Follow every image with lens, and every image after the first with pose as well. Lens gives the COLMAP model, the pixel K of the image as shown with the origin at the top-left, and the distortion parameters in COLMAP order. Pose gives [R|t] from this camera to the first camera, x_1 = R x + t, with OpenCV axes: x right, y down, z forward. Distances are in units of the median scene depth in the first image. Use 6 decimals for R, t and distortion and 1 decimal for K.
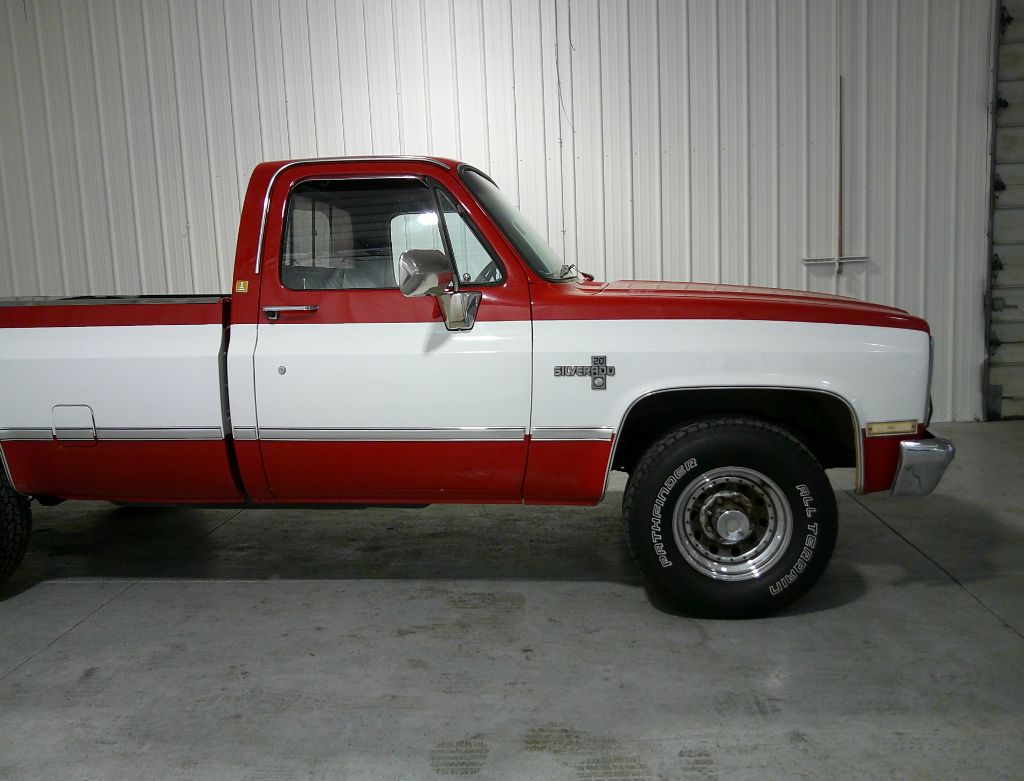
lens RADIAL K [[850.7, 0, 511.6], [0, 850.7, 392.0], [0, 0, 1]] dist [0.023443, -0.064473]
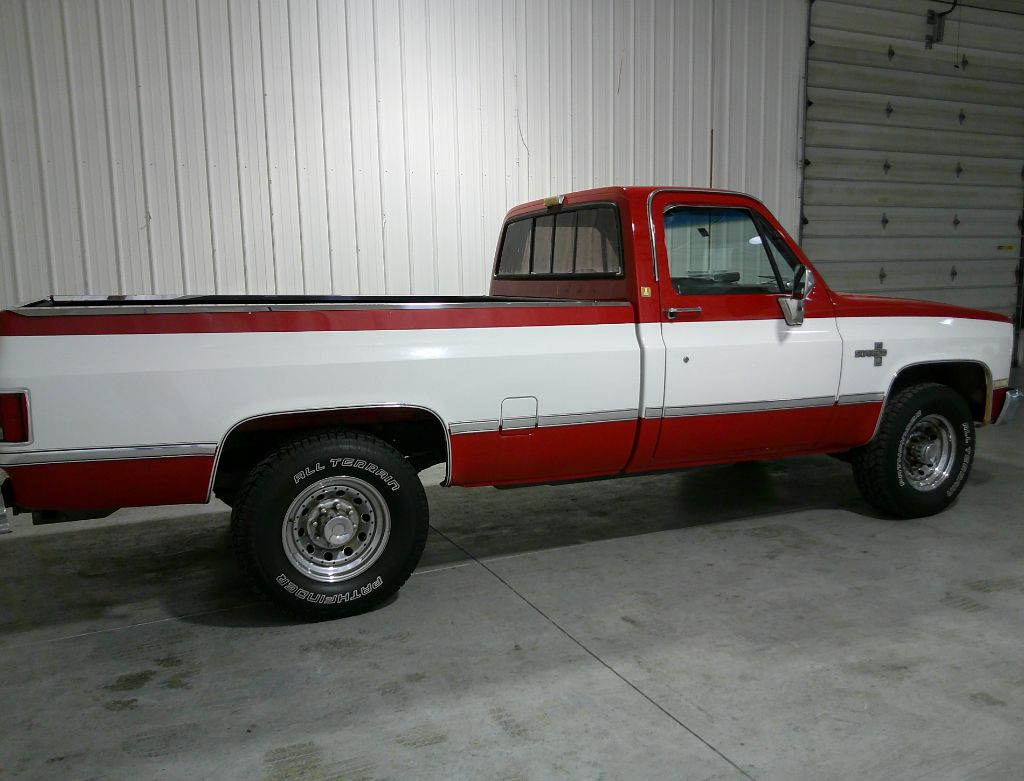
lens RADIAL K [[850.7, 0, 517.5], [0, 850.7, 392.8], [0, 0, 1]] dist [0.023443, -0.064473]
pose [[0.871520, -0.048920, 0.487914, -1.156538], [0.050147, 0.998686, 0.010557, -0.002839], [-0.487790, 0.015267, 0.872828, 0.044336]]
